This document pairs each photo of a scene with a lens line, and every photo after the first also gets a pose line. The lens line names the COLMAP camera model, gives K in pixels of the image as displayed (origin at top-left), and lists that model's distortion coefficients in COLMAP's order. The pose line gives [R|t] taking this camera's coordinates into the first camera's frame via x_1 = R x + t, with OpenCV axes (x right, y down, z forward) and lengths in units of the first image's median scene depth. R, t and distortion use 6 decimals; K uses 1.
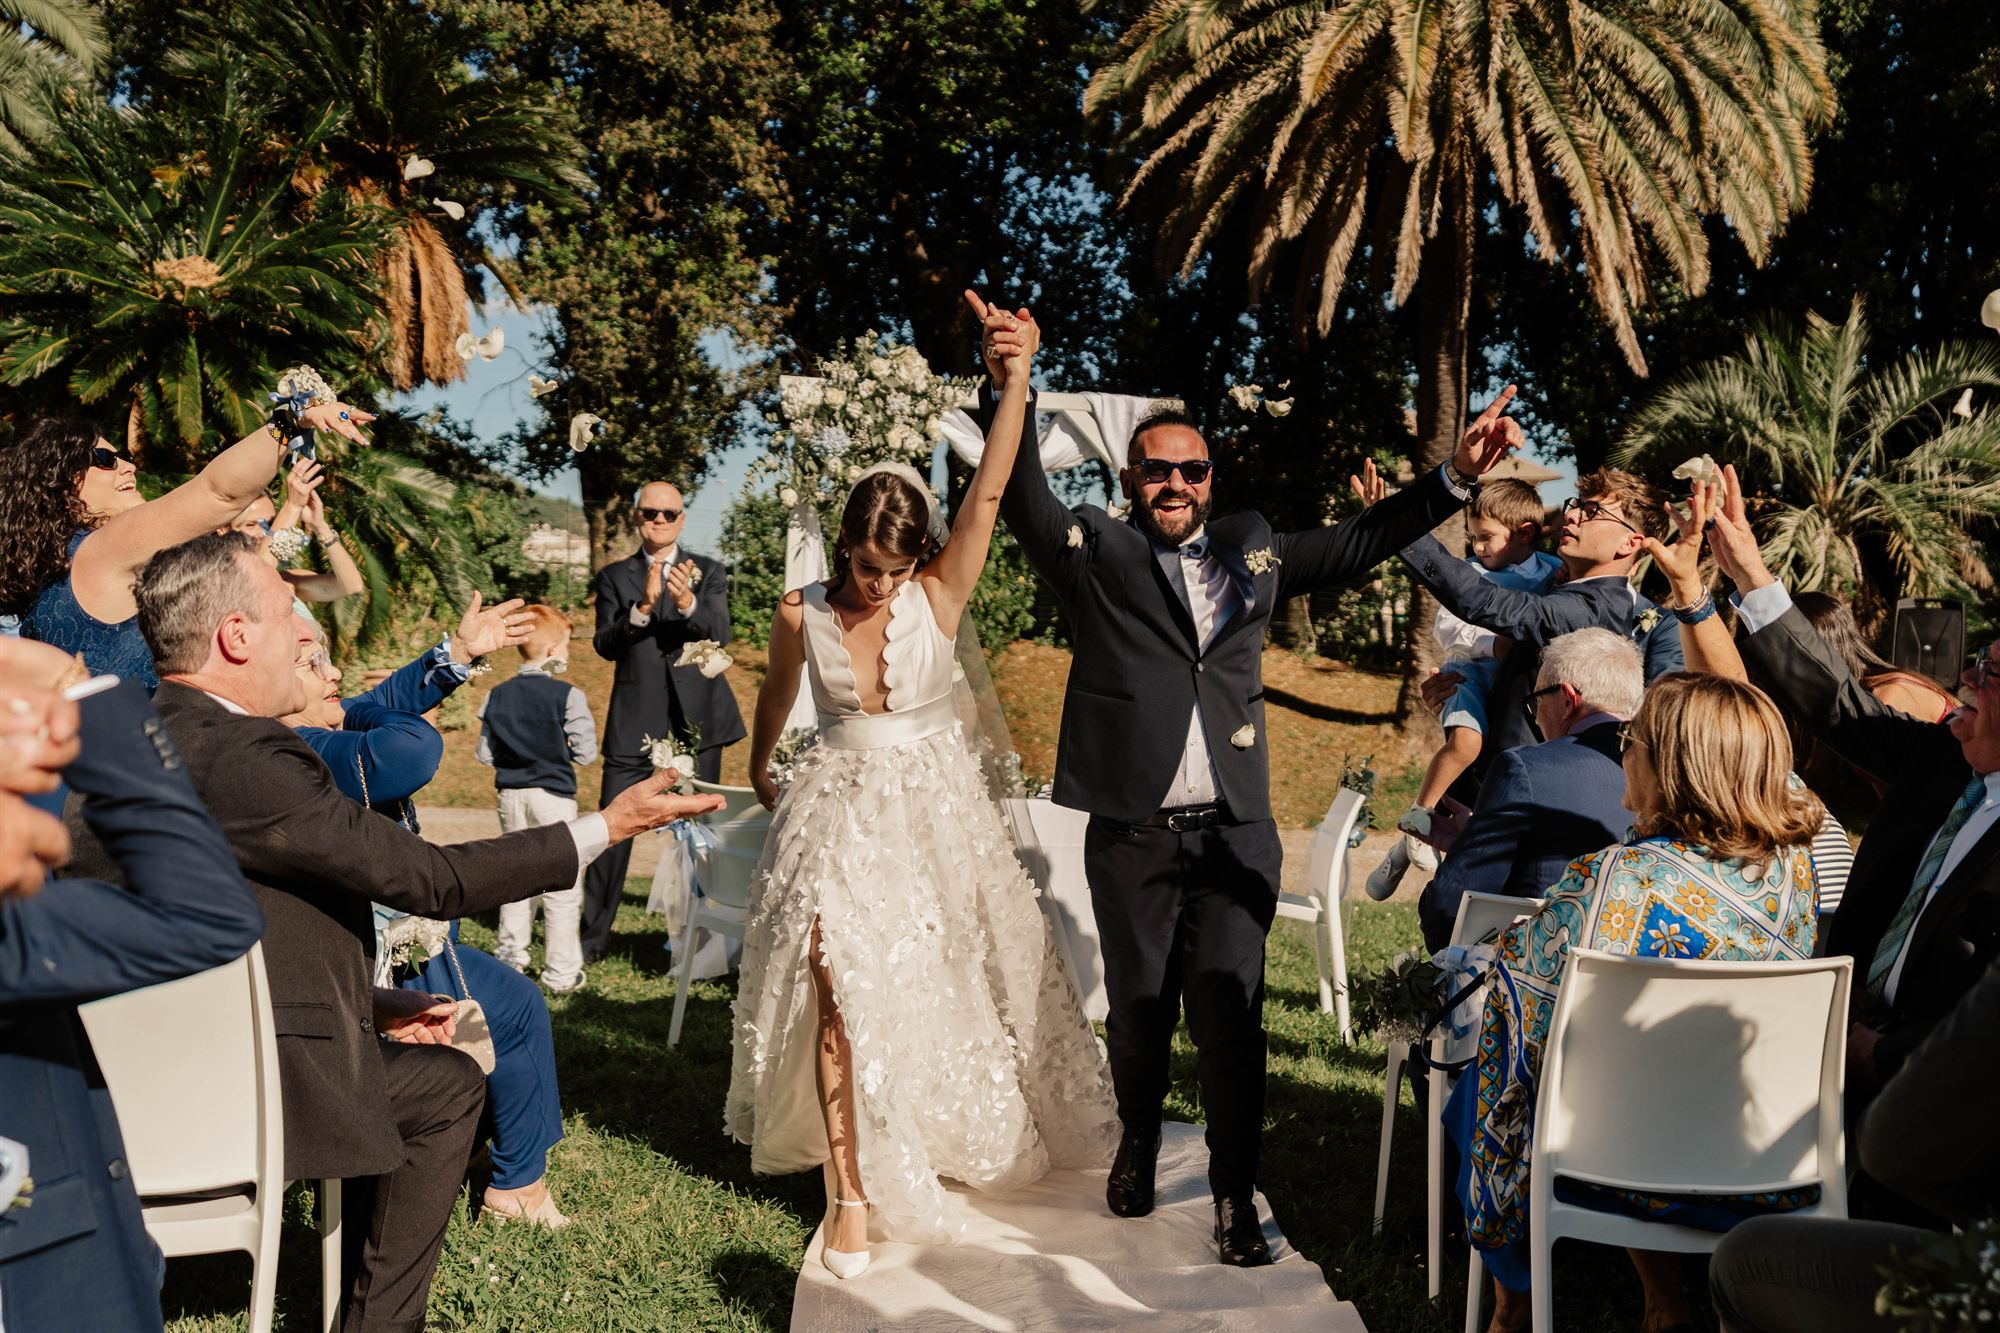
lens RADIAL K [[2047.2, 0, 1000.0], [0, 2047.2, 666.5], [0, 0, 1]] dist [0.022564, -0.007997]
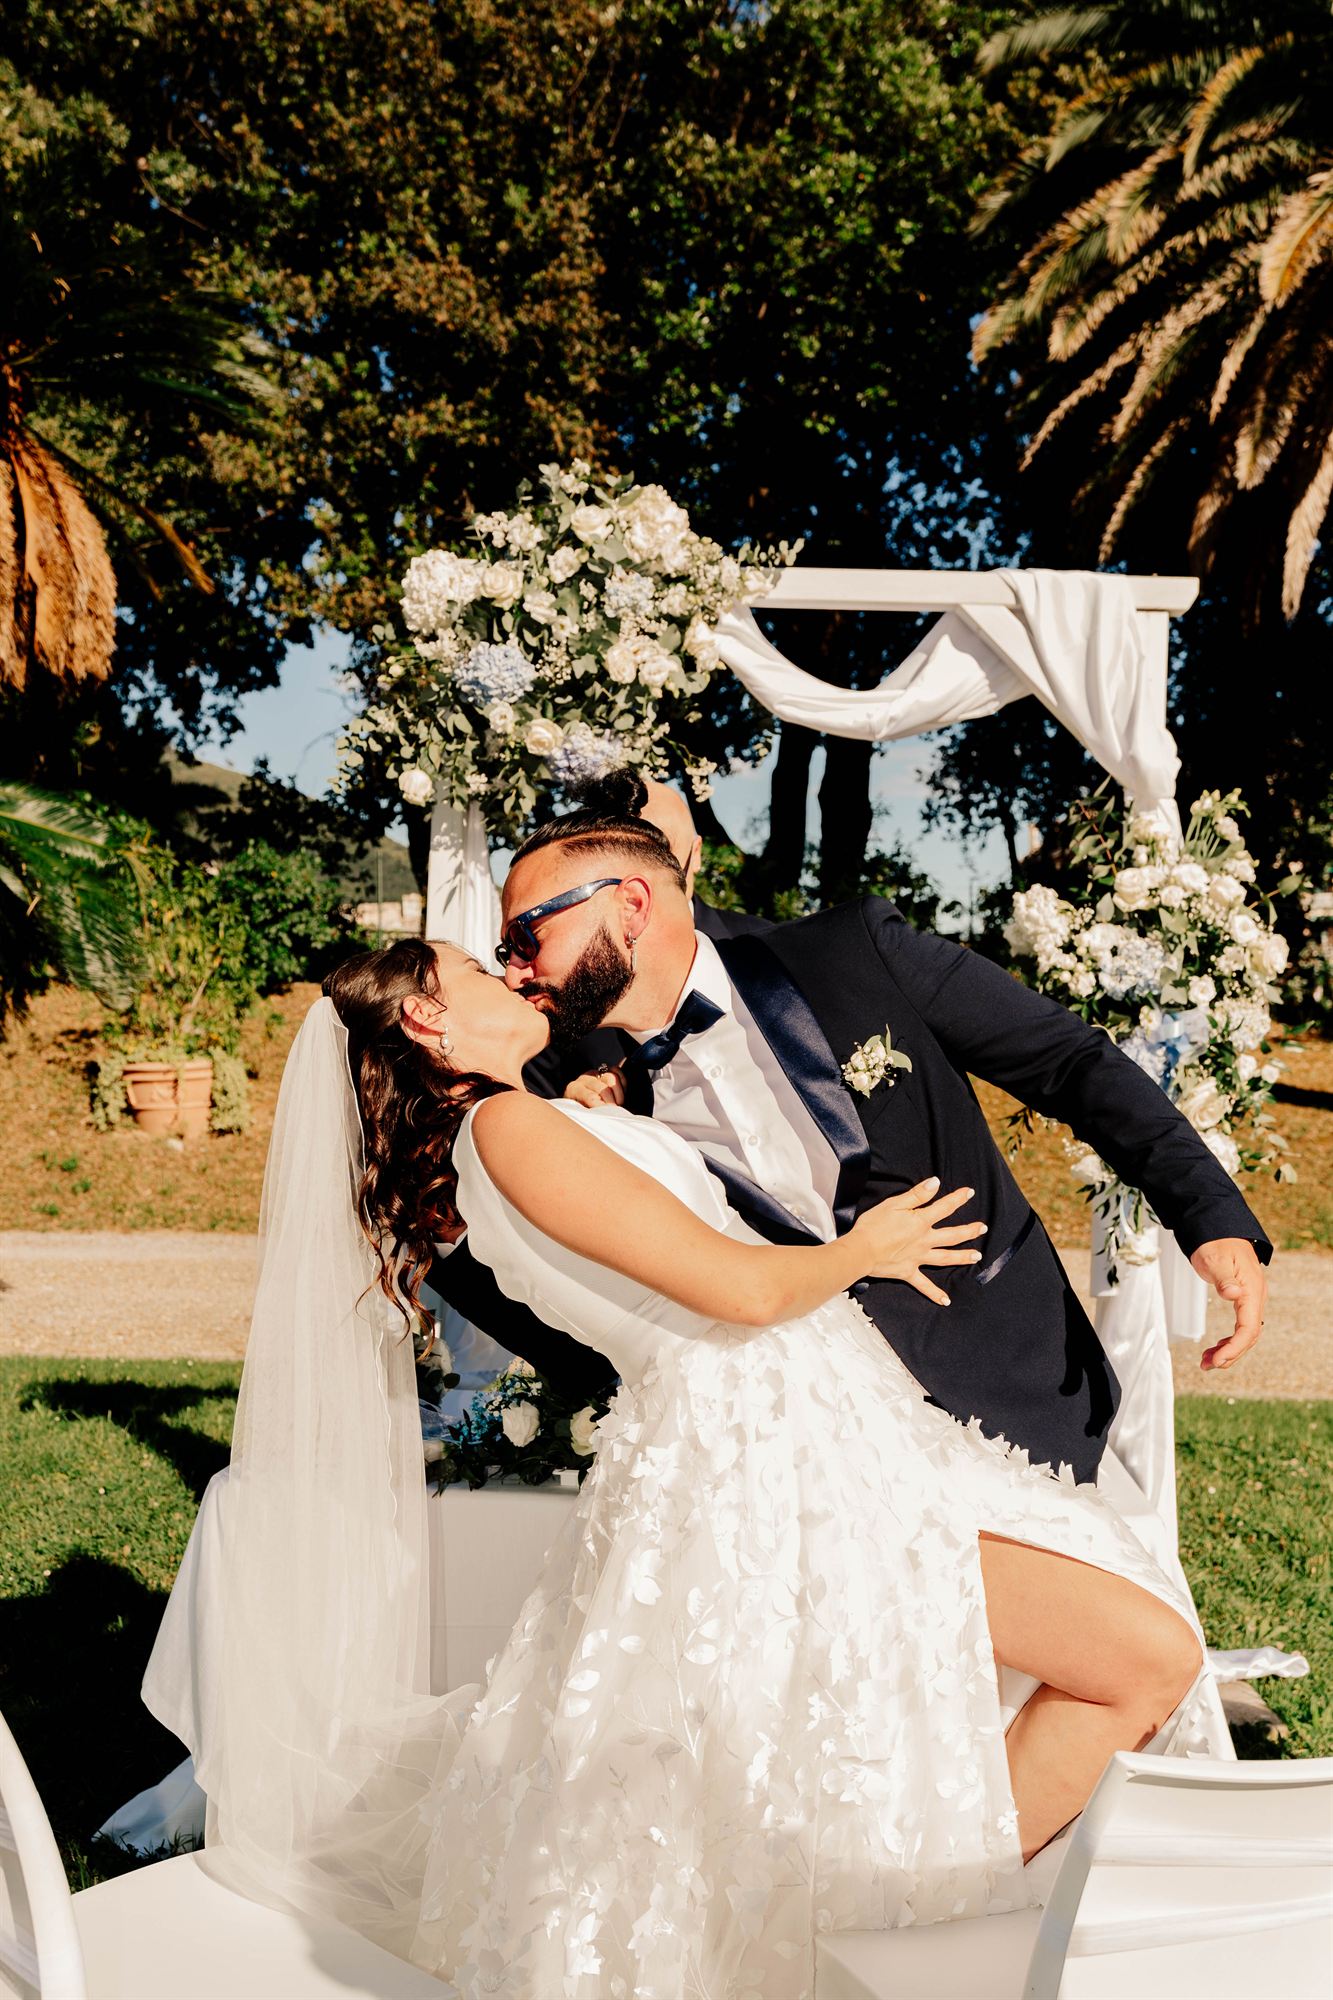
lens RADIAL K [[2047.2, 0, 666.5], [0, 2047.2, 1000.0], [0, 0, 1]] dist [0.022564, -0.007997]
pose [[0.993490, -0.020599, -0.112043, 0.005455], [0.019129, 0.999717, -0.014178, -0.008262], [0.112303, 0.011942, 0.993602, 0.194688]]
